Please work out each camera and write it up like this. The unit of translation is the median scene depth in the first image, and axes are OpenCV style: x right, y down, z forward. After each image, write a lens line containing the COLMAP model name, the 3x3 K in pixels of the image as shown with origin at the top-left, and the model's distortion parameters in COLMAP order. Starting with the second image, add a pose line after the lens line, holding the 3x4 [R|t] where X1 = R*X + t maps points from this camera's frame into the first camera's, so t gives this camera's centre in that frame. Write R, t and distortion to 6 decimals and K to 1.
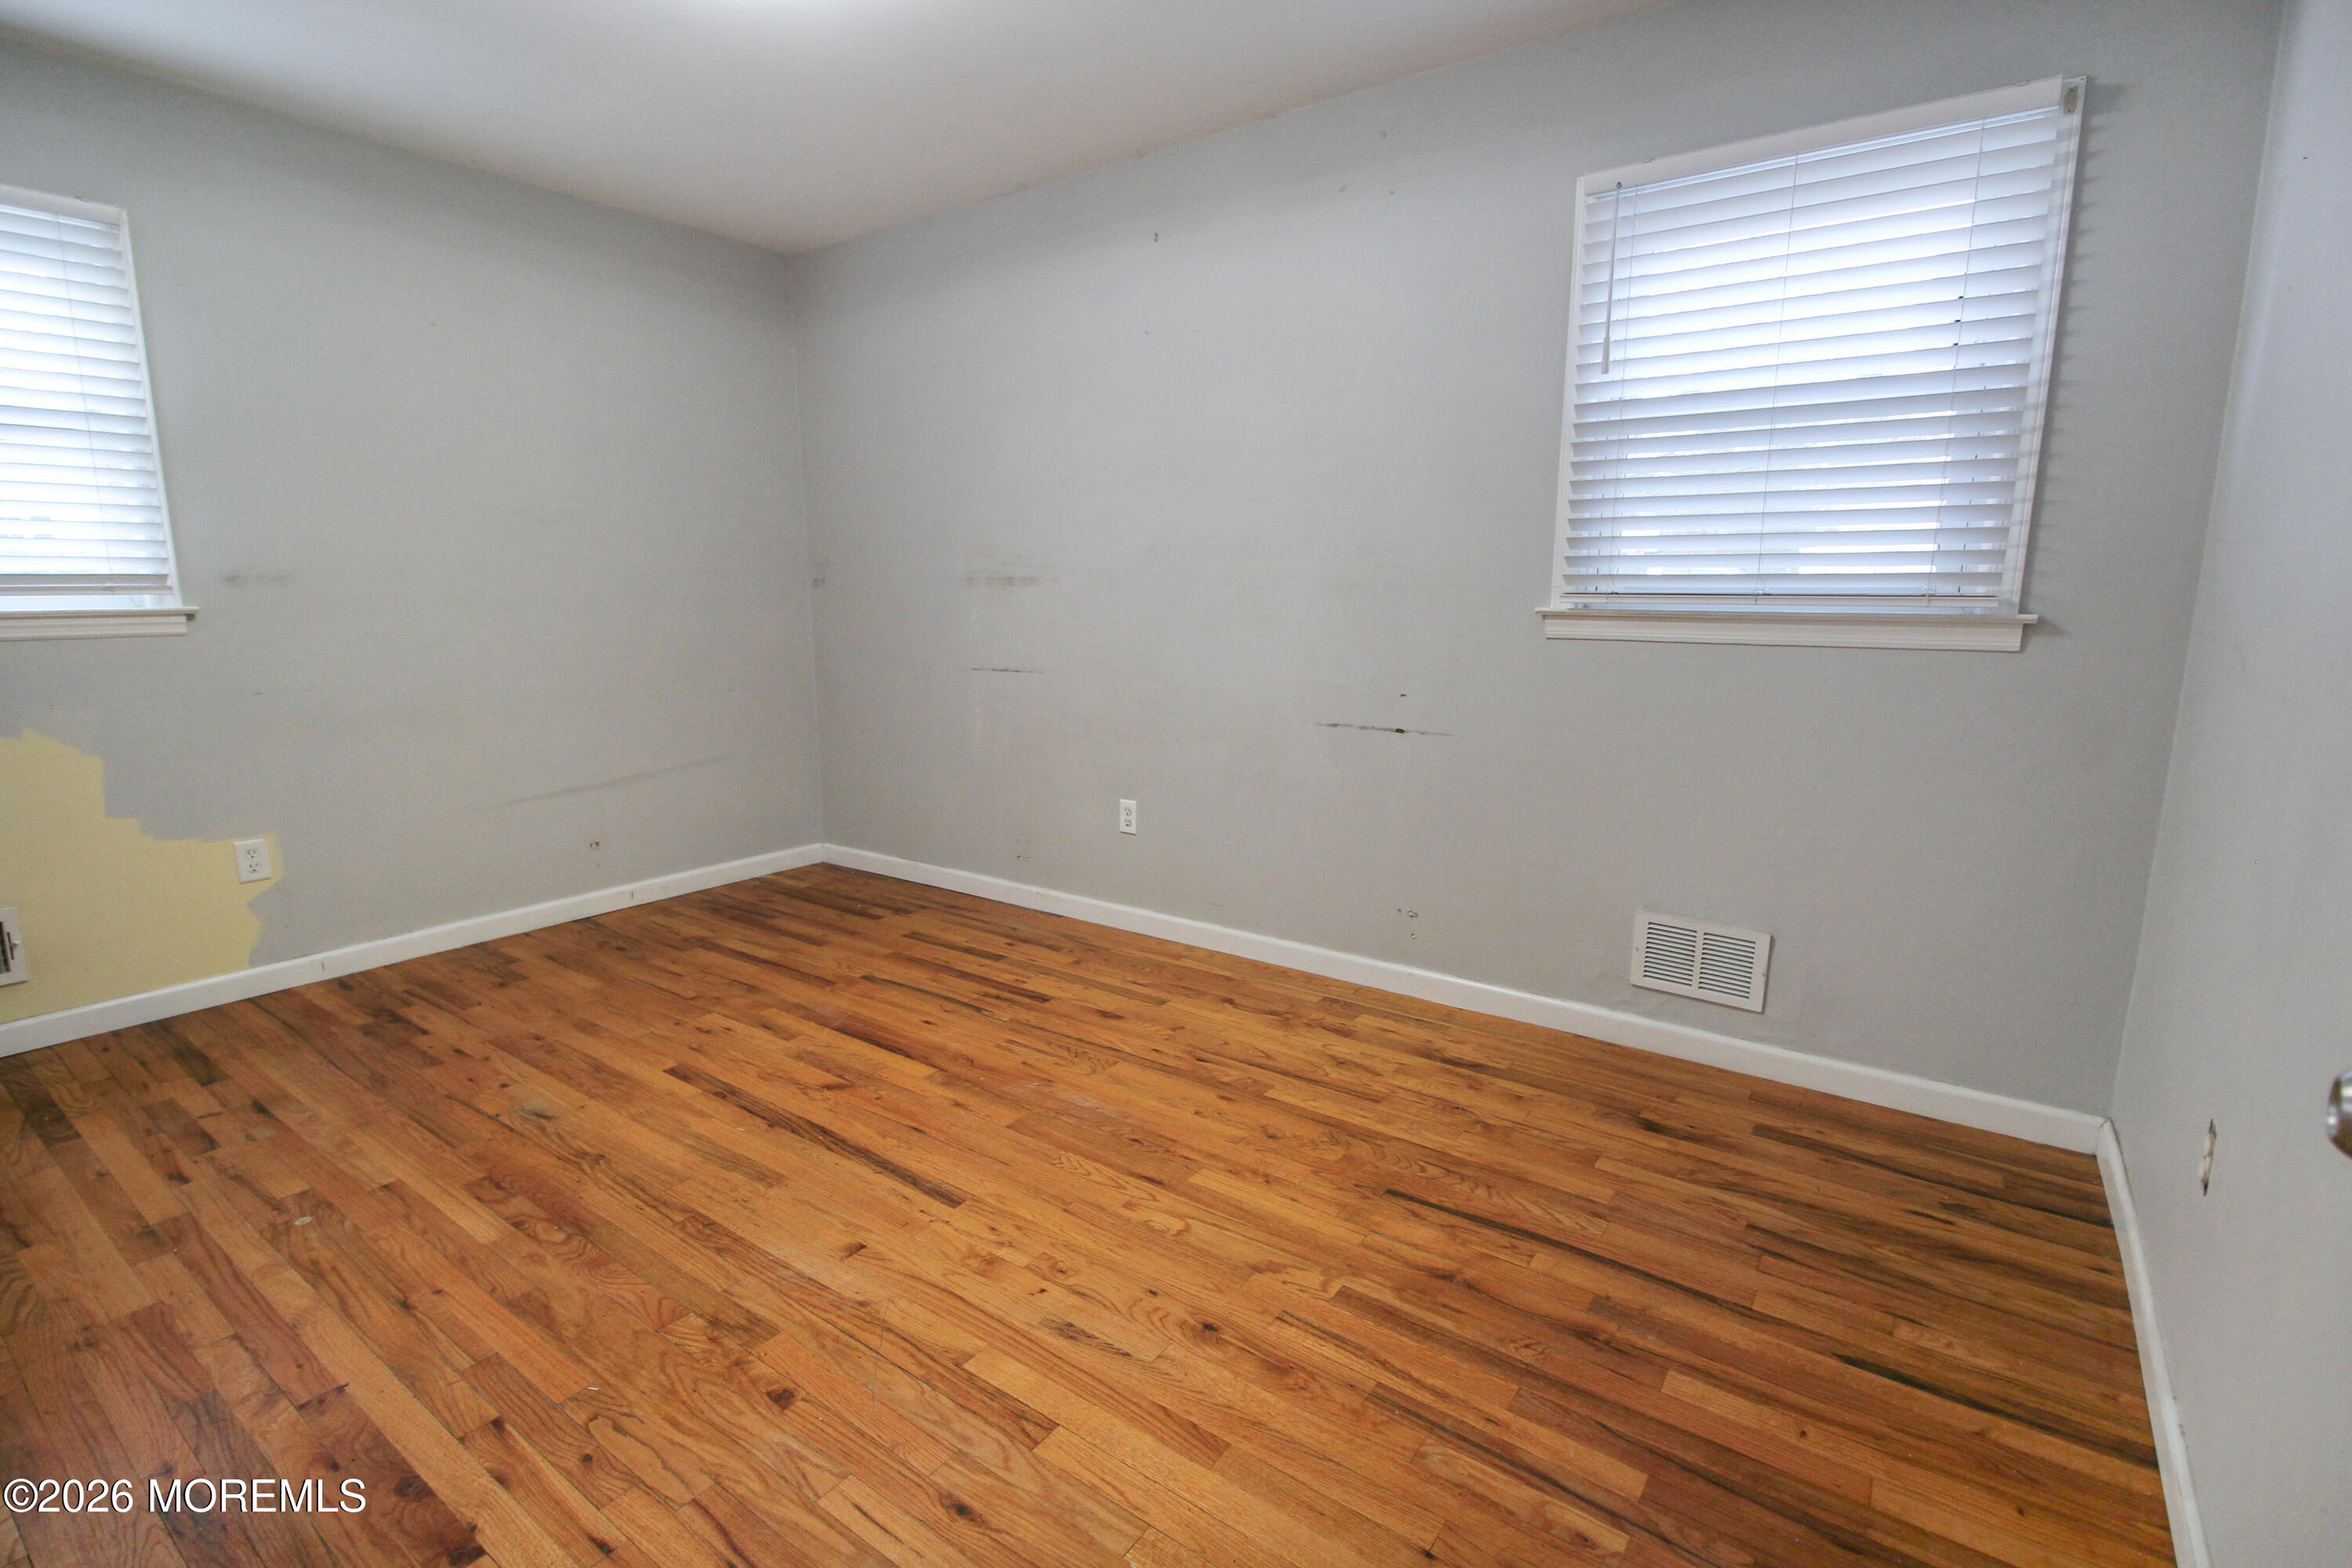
lens RADIAL K [[1107.6, 0, 1181.7], [0, 1107.6, 784.3], [0, 0, 1]] dist [0.004002, -0.002195]
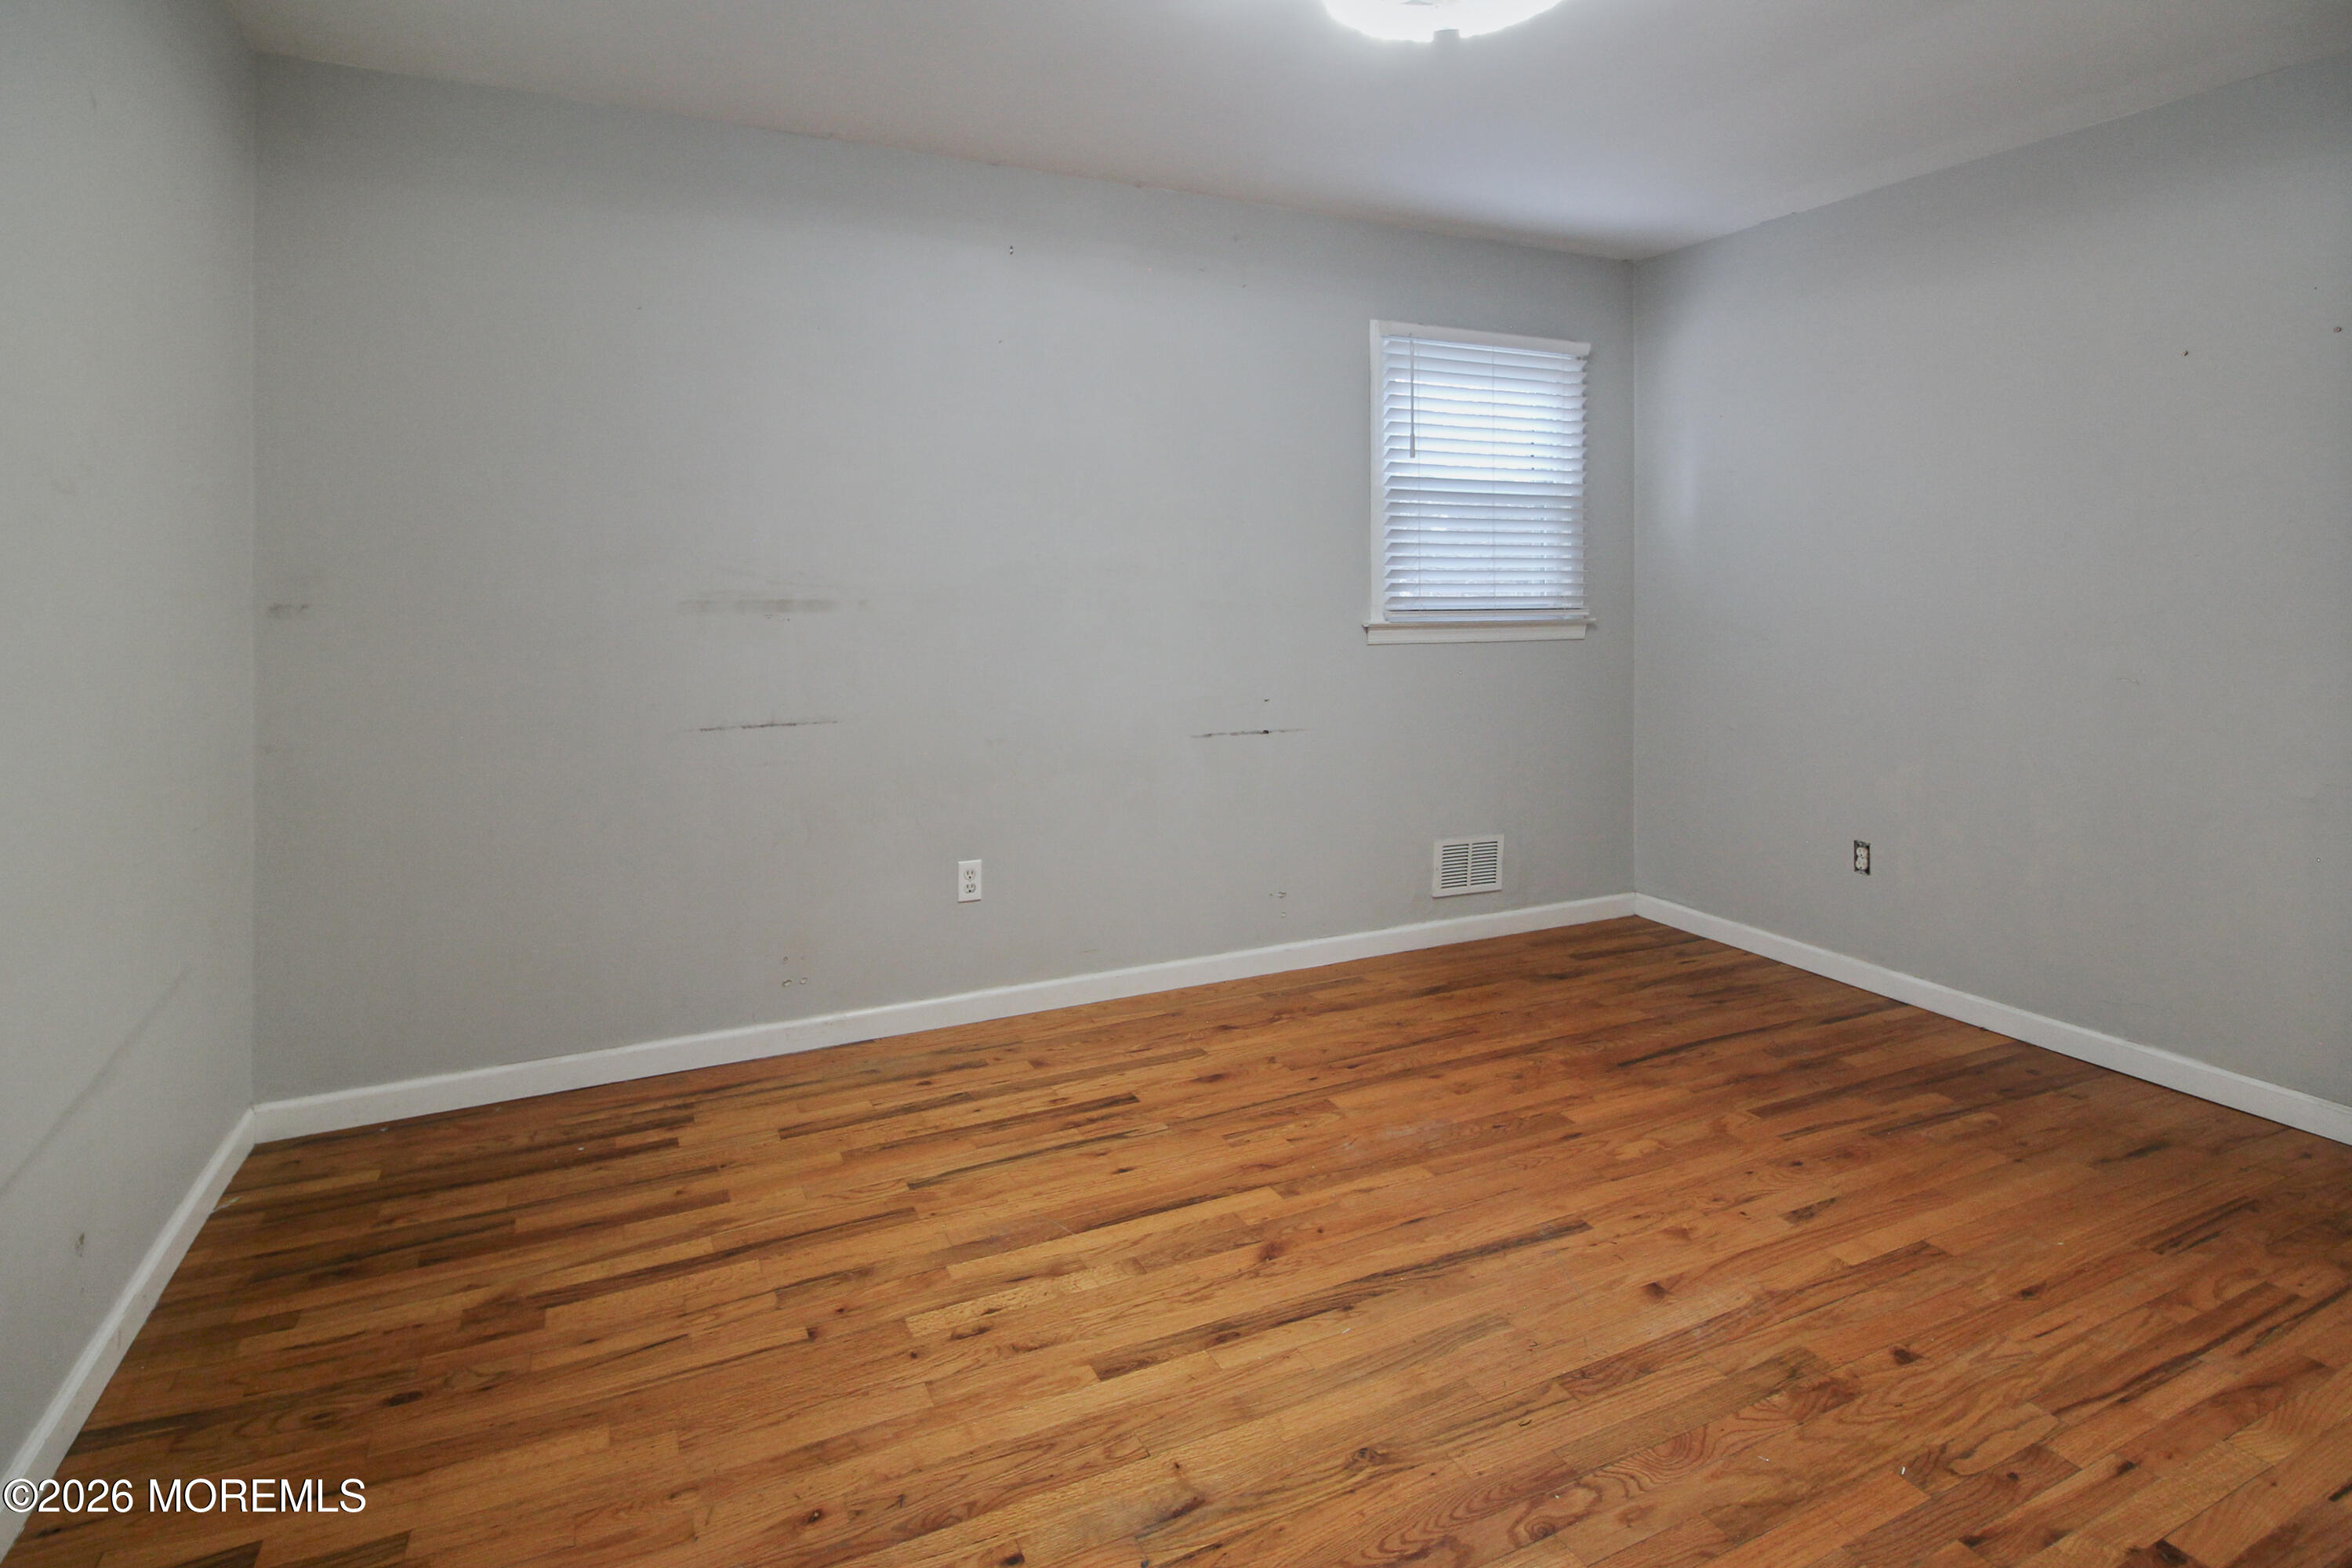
lens RADIAL K [[1107.6, 0, 1269.3], [0, 1107.6, 582.1], [0, 0, 1]] dist [0.004002, -0.002195]
pose [[0.481952, 0.003650, 0.876190, -0.907328], [0.156862, 0.983476, -0.090379, -0.109902], [-0.862042, 0.180999, 0.473416, 0.494666]]
